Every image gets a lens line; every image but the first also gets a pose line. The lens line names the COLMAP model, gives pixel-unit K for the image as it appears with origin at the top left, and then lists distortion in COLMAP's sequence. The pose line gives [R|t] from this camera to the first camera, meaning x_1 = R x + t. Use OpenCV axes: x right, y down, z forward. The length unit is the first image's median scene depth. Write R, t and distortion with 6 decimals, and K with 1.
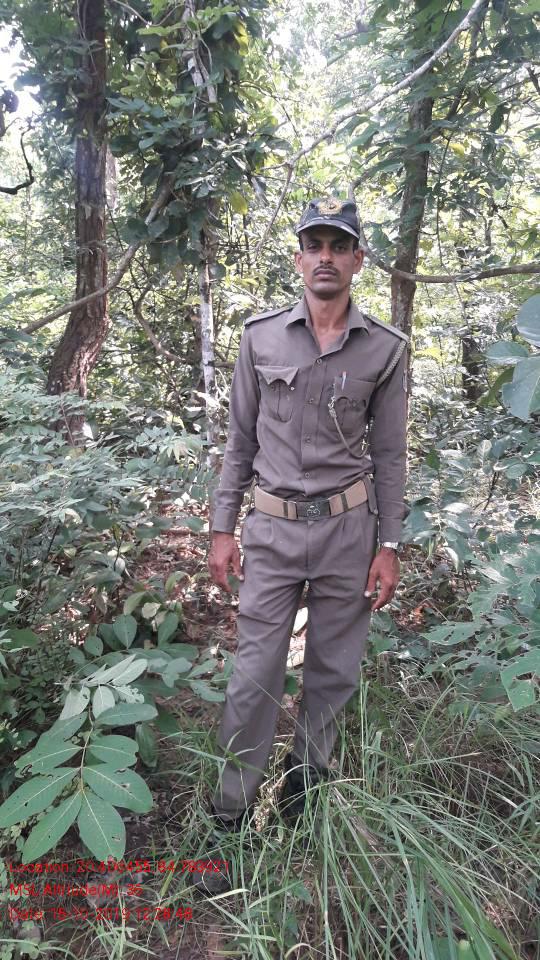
lens RADIAL K [[783.8, 0, 270.0], [0, 783.8, 480.0], [0, 0, 1]] dist [0.007300, 0.000854]
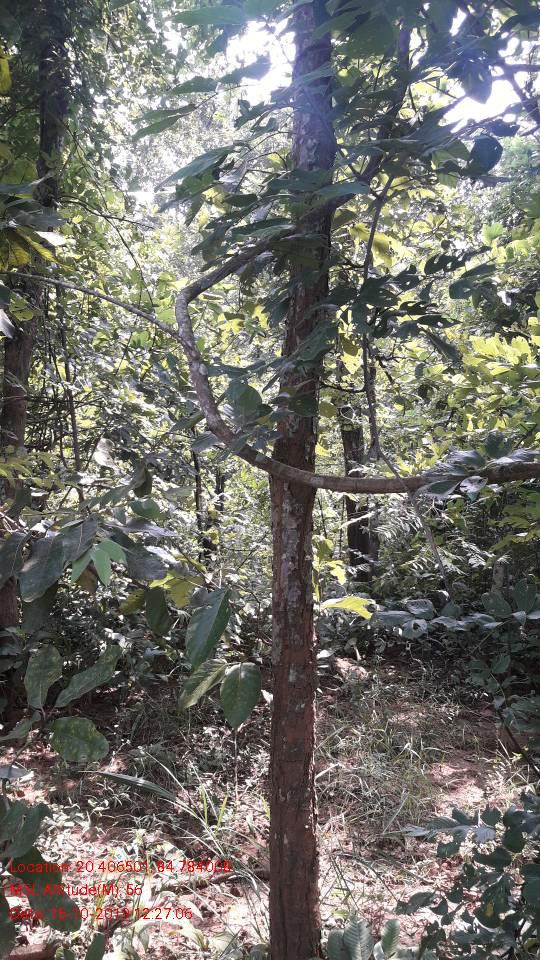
lens RADIAL K [[783.8, 0, 270.0], [0, 783.8, 480.0], [0, 0, 1]] dist [0.007300, 0.000854]
pose [[0.987843, -0.013703, 0.154848, 0.090010], [0.042237, 0.982295, -0.182519, -0.191035], [-0.149605, 0.186841, 0.970932, 0.604221]]
